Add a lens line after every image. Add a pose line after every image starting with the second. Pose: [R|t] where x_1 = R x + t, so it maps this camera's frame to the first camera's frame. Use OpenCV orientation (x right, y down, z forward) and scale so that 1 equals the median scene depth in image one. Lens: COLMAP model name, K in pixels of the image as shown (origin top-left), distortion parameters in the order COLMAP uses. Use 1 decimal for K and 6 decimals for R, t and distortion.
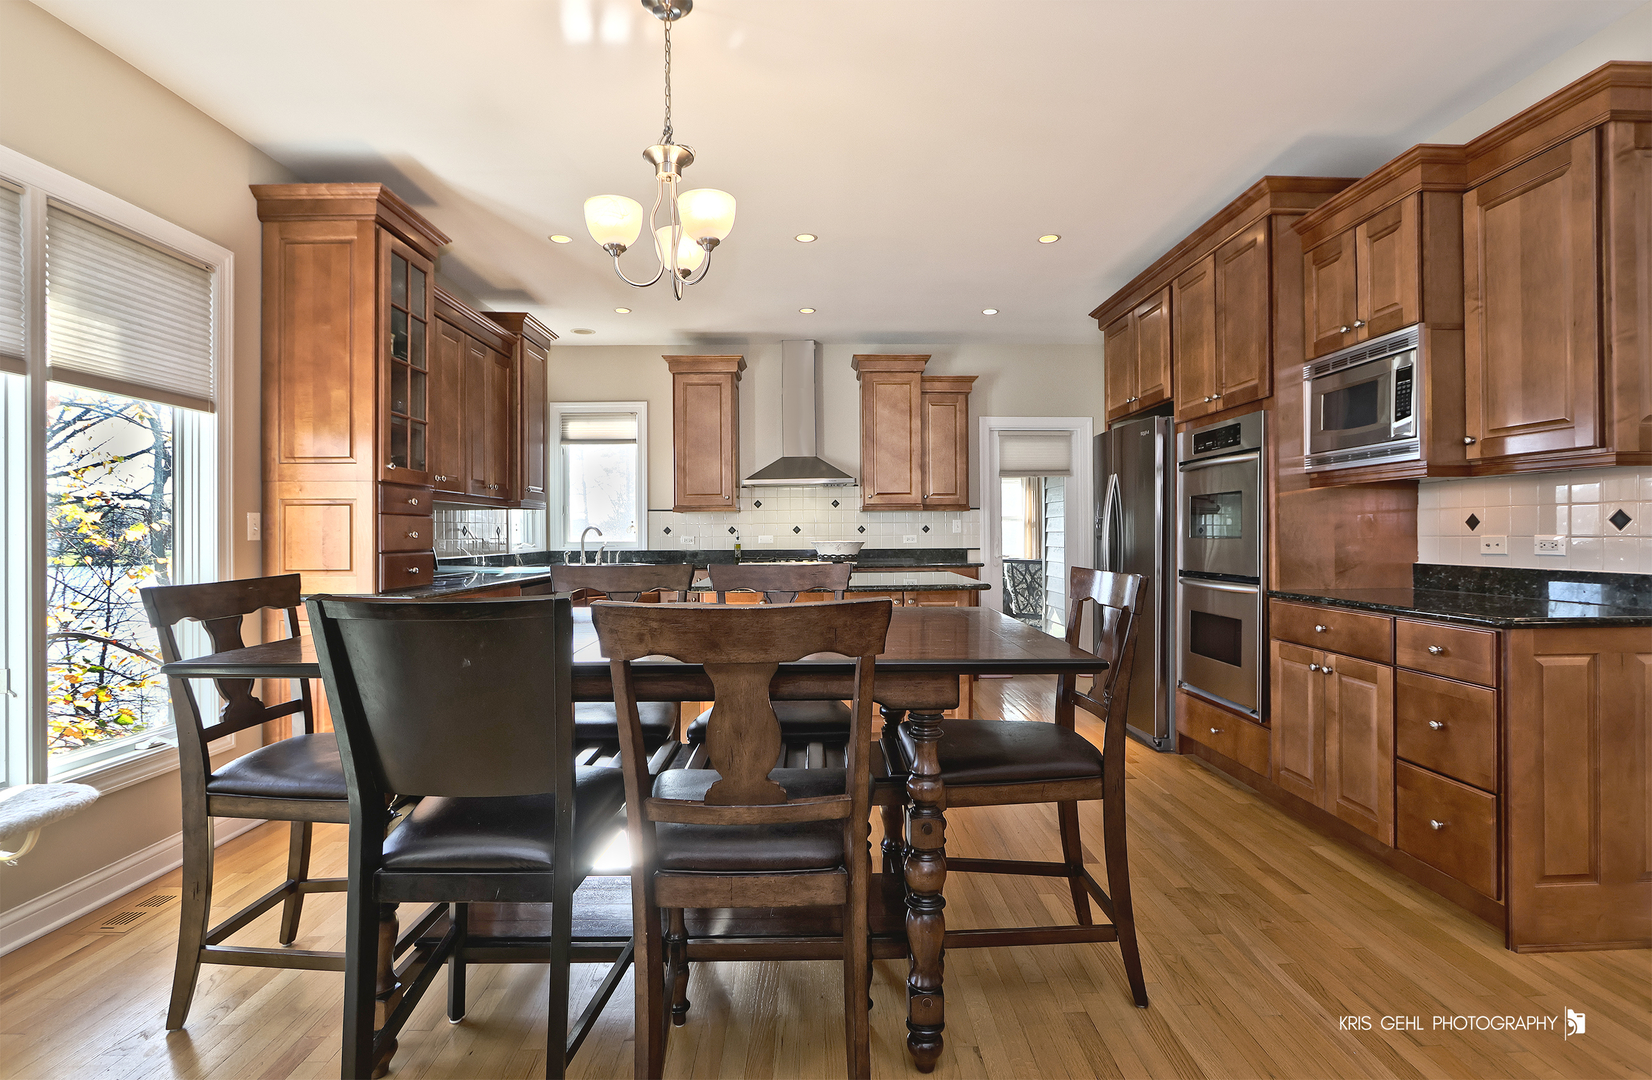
lens RADIAL K [[777.8, 0, 819.0], [0, 777.8, 535.2], [0, 0, 1]] dist [-0.016277, -0.000084]
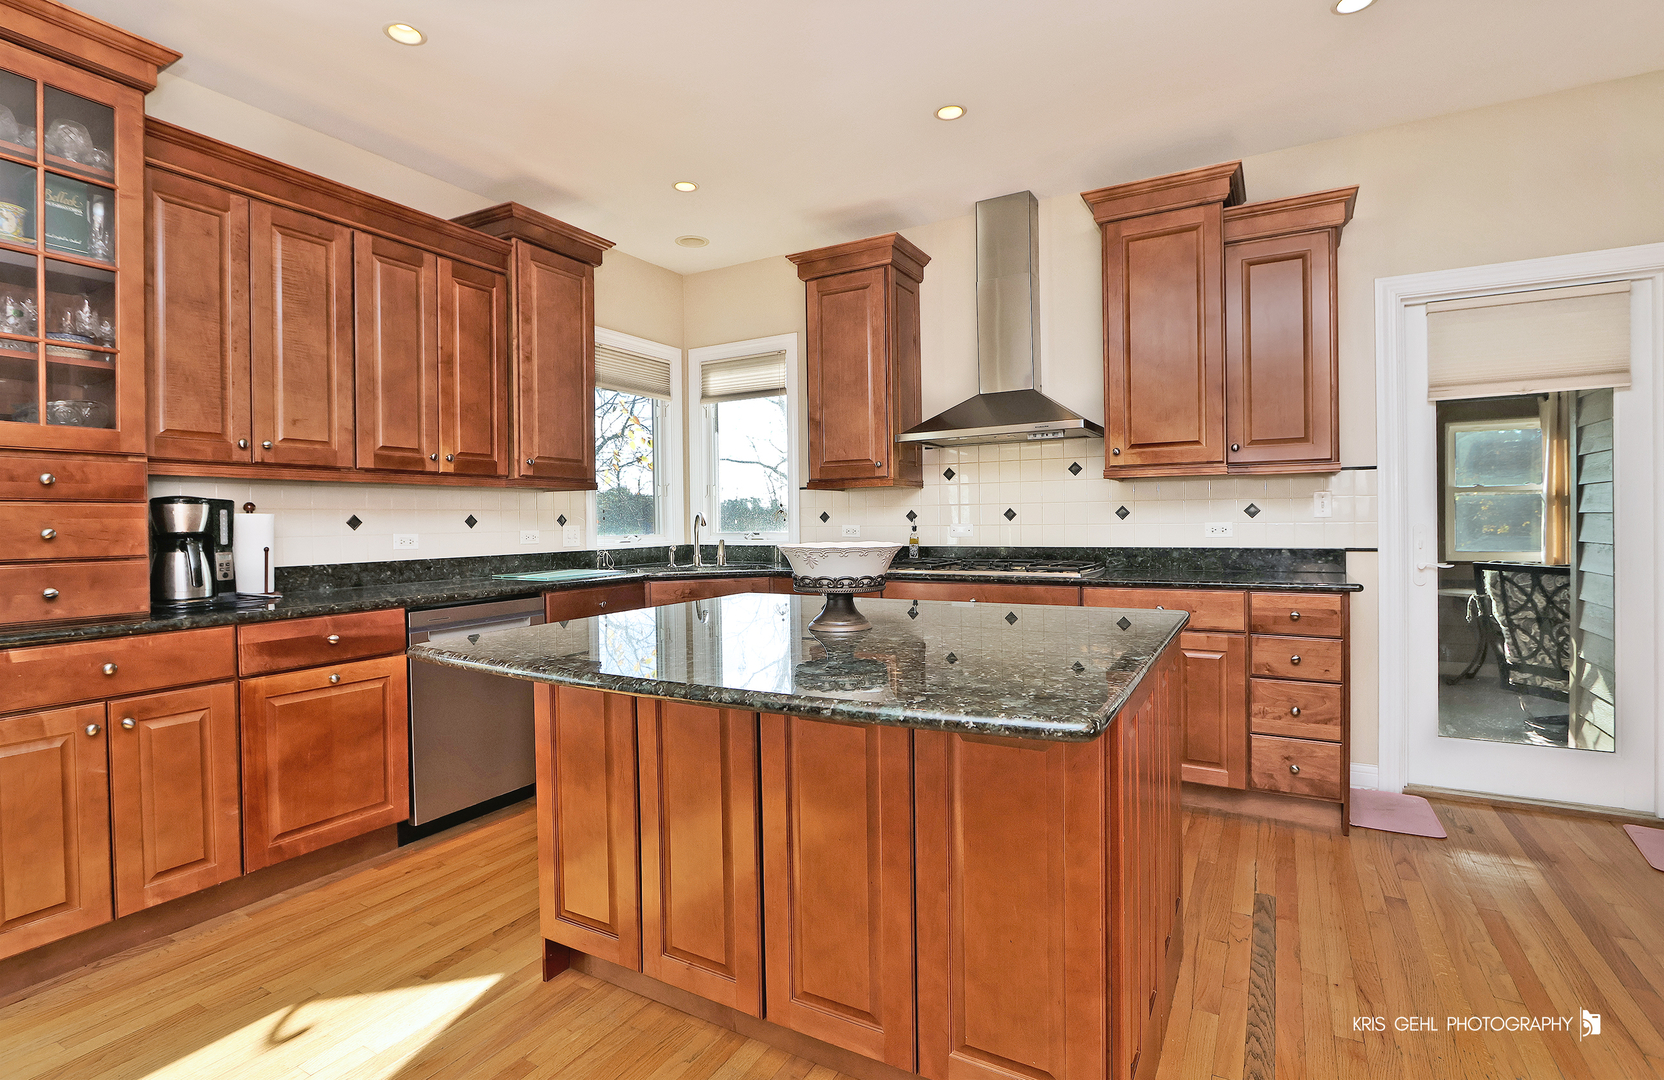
lens RADIAL K [[796.7, 0, 834.2], [0, 796.7, 522.6], [0, 0, 1]] dist [0.000398, 0.000255]
pose [[0.869608, -0.002392, -0.493736, 0.167386], [0.005827, 0.999968, 0.005418, -0.004831], [0.493708, -0.007588, 0.869595, 0.408390]]
